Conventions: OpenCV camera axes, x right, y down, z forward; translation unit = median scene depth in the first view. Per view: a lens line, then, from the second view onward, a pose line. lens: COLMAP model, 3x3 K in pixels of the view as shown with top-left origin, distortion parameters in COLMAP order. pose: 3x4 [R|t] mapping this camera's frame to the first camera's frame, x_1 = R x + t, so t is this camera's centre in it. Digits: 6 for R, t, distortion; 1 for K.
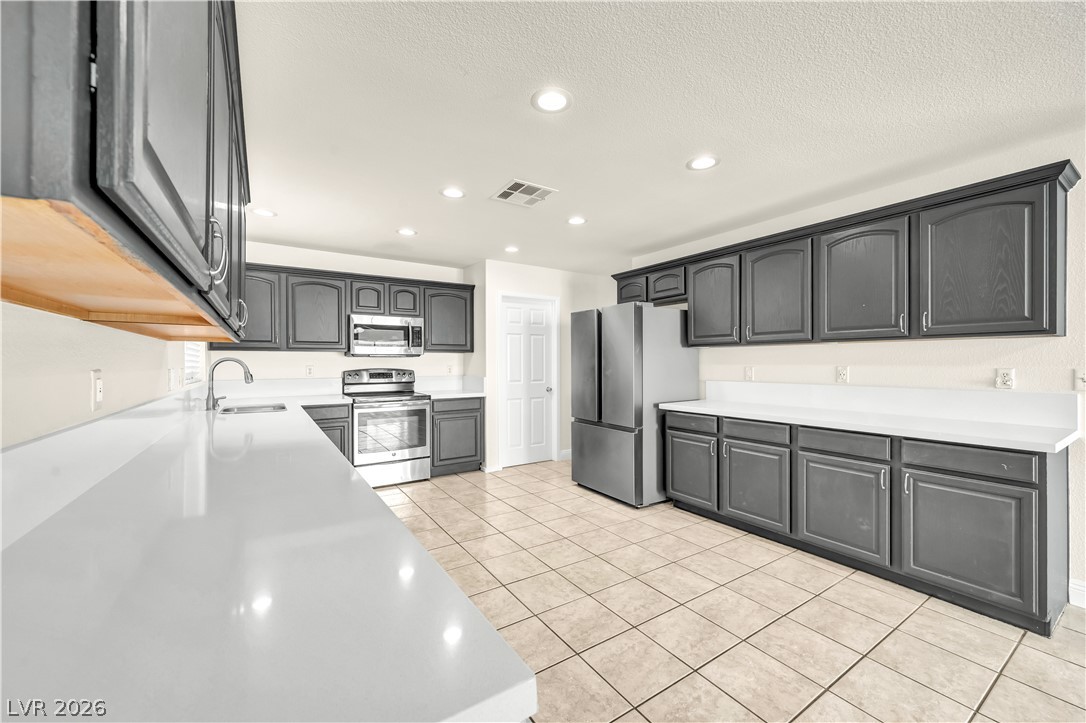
lens RADIAL K [[424.6, 0, 544.5], [0, 424.6, 363.8], [0, 0, 1]] dist [0.000505, 0.000167]
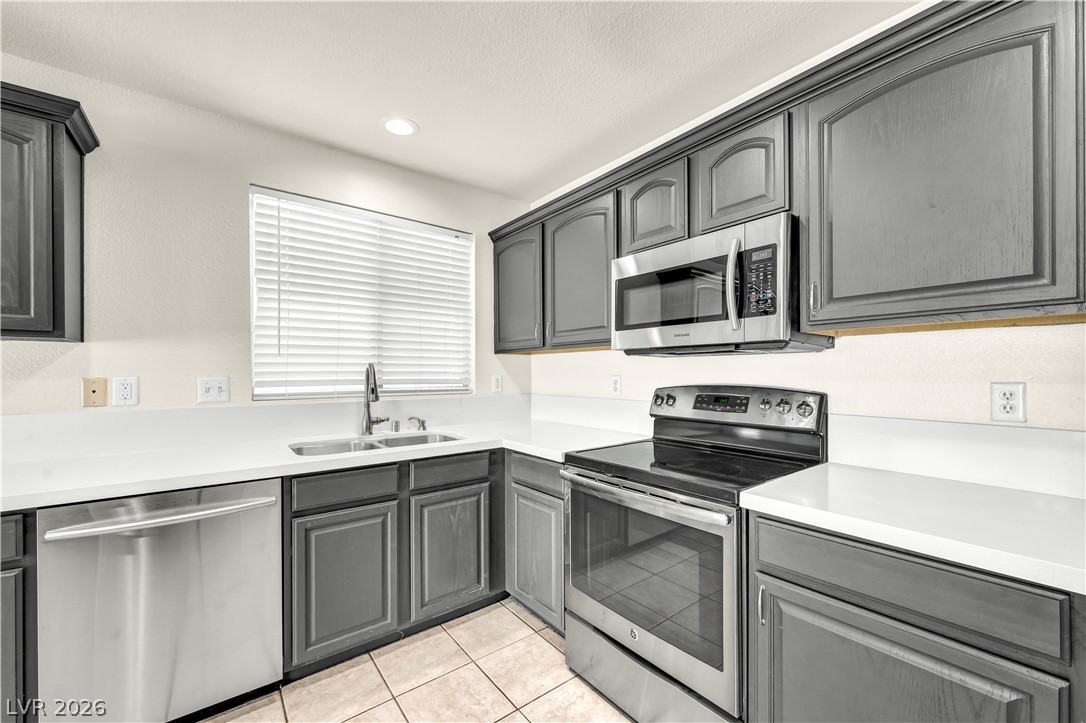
lens RADIAL K [[433.4, 0, 545.5], [0, 433.4, 371.5], [0, 0, 1]] dist [-0.001104, -0.000146]
pose [[0.079123, 0.000708, -0.996865, -0.009398], [-0.001119, 0.999999, 0.000622, -0.001346], [0.996864, 0.001066, 0.079123, 0.941768]]
